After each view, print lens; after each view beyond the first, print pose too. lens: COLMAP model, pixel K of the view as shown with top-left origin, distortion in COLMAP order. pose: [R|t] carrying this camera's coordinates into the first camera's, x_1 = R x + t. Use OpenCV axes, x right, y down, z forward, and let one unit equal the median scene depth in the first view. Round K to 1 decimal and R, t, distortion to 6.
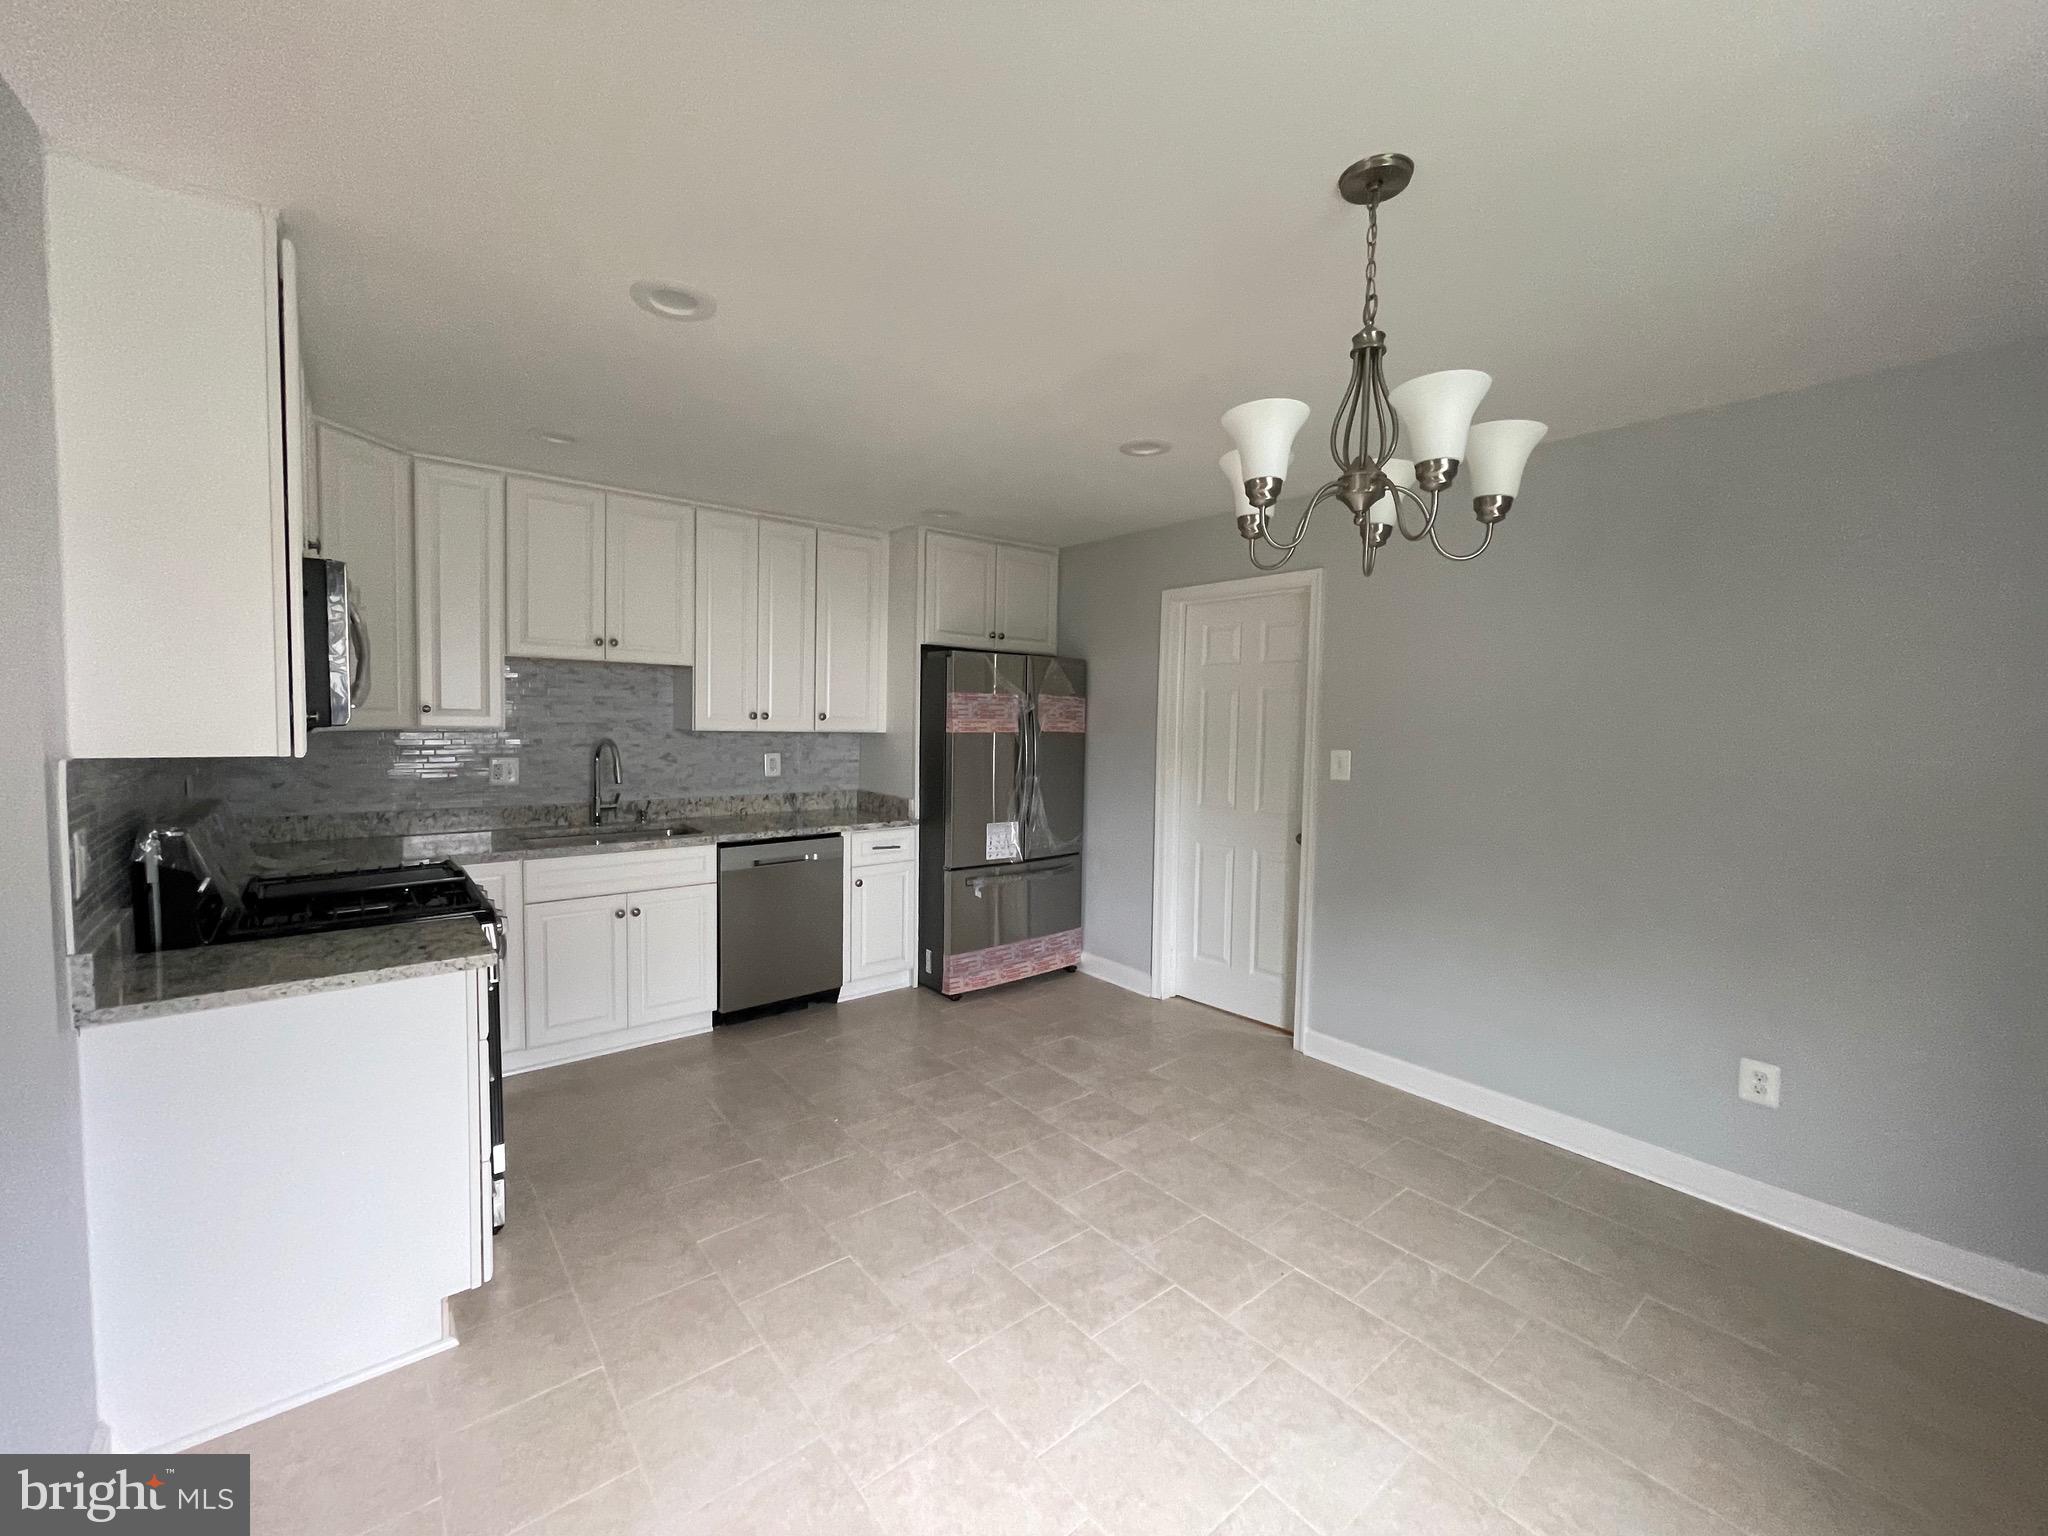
lens RADIAL K [[830.4, 0, 1014.4], [0, 830.4, 762.0], [0, 0, 1]] dist [0.004126, 0.000085]
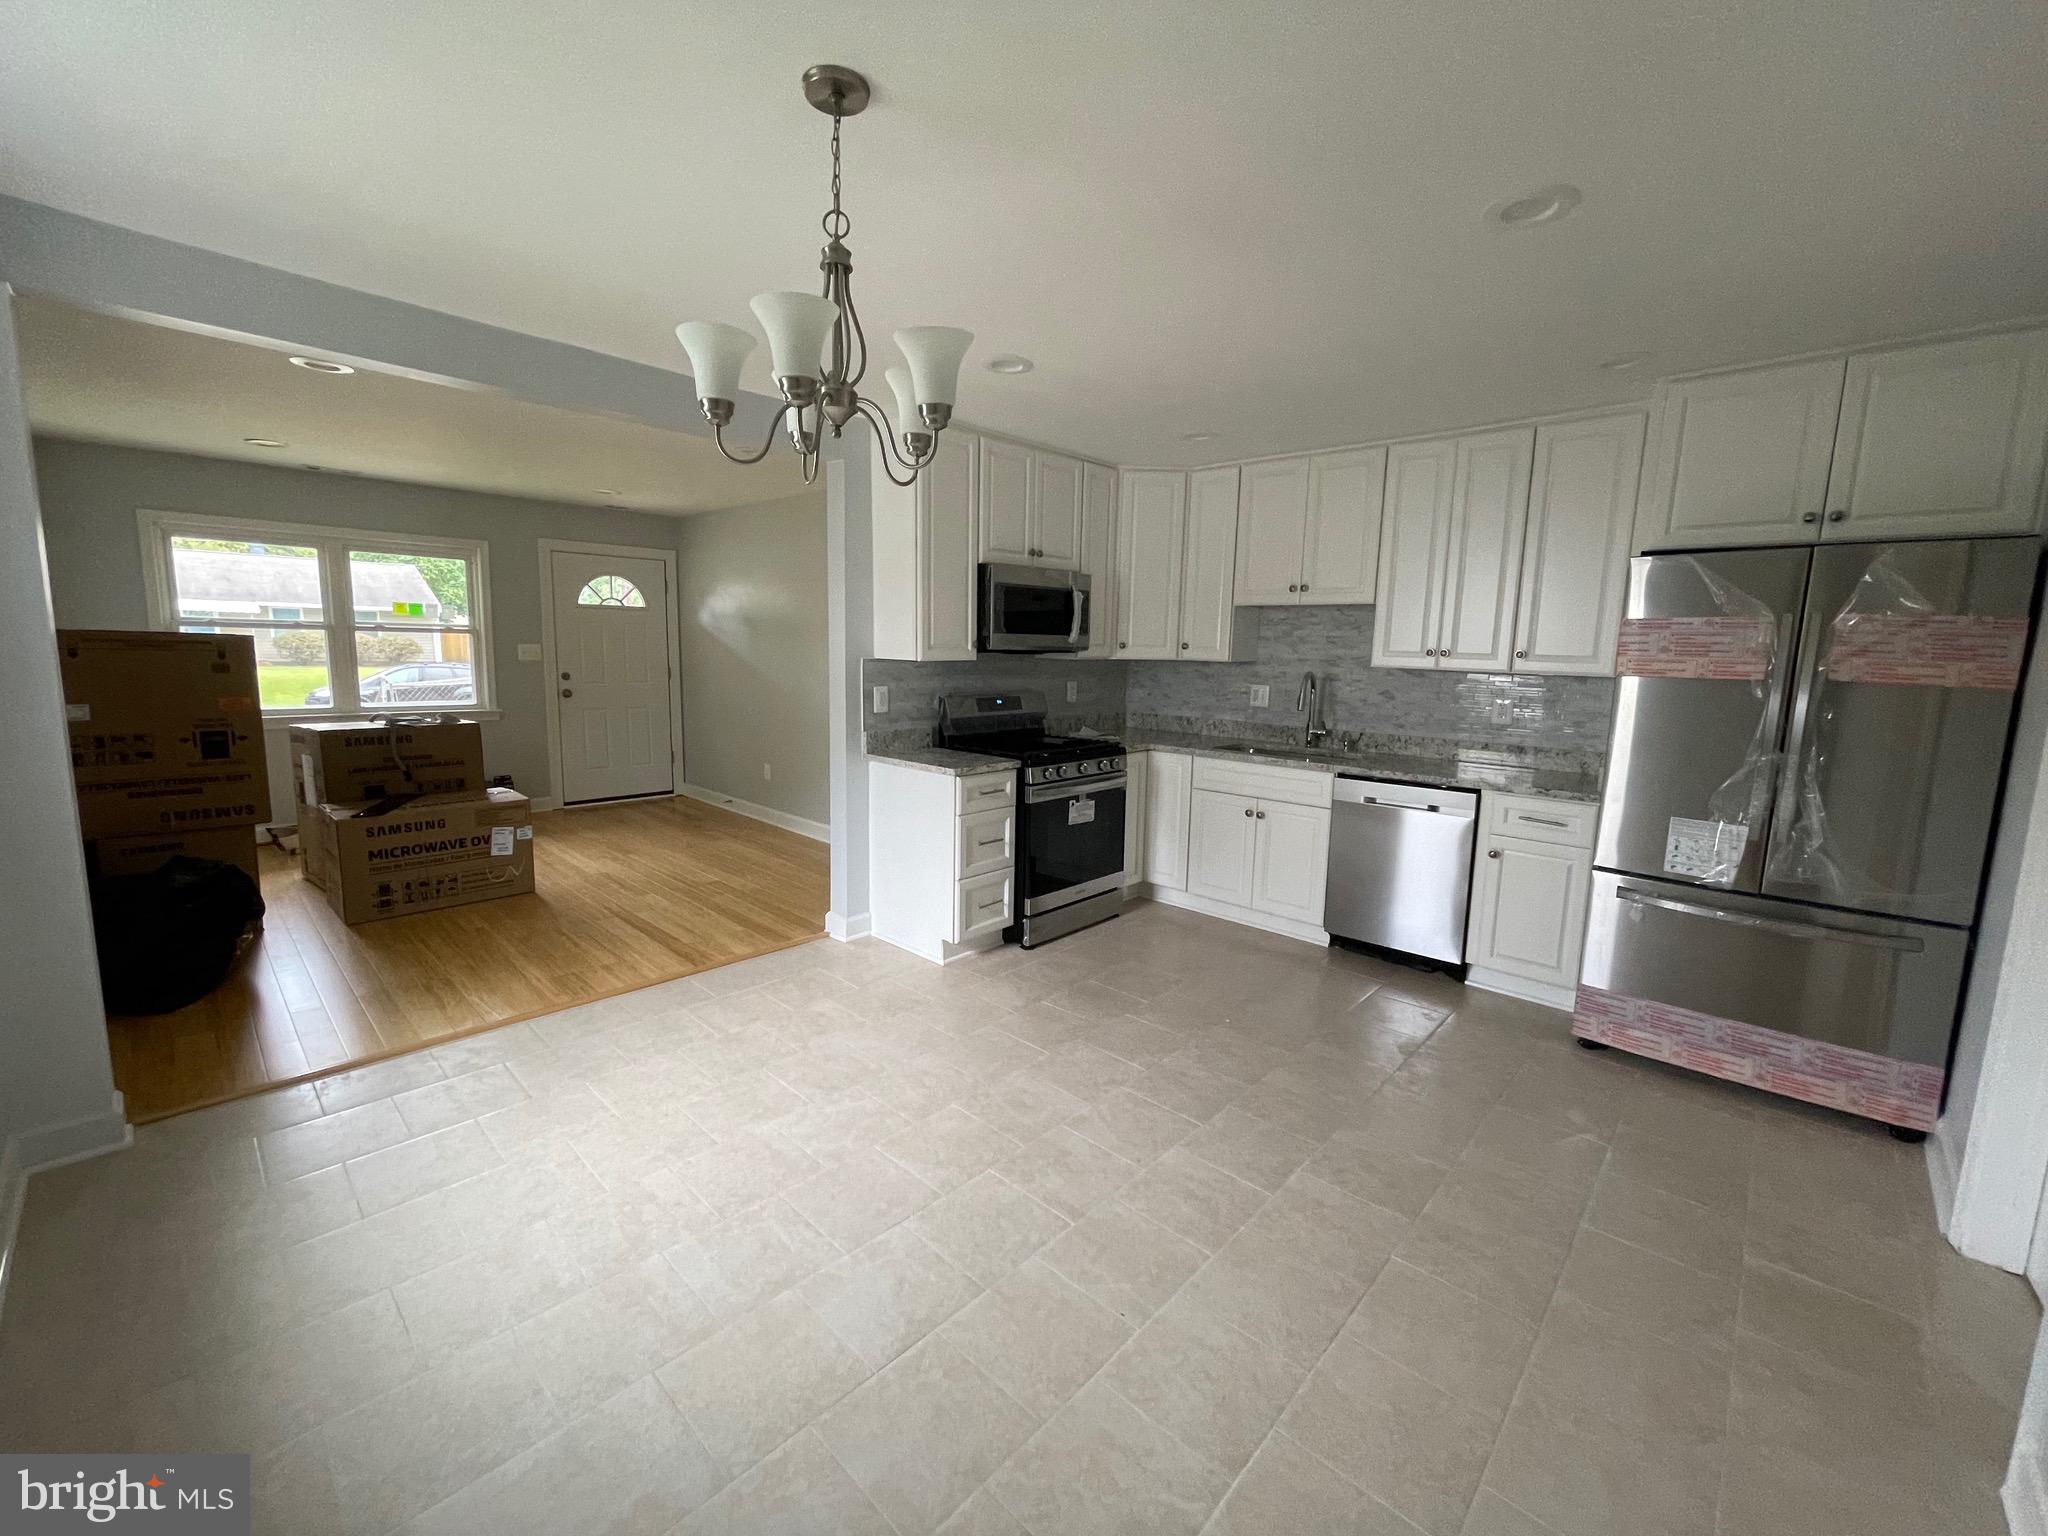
lens RADIAL K [[830.4, 0, 1016.0], [0, 830.4, 765.6], [0, 0, 1]] dist [0.004126, 0.000085]
pose [[0.127454, 0.129062, -0.983412, 0.617271], [-0.071692, 0.990103, 0.120649, -0.009767], [0.989250, 0.055126, 0.135445, 0.442567]]
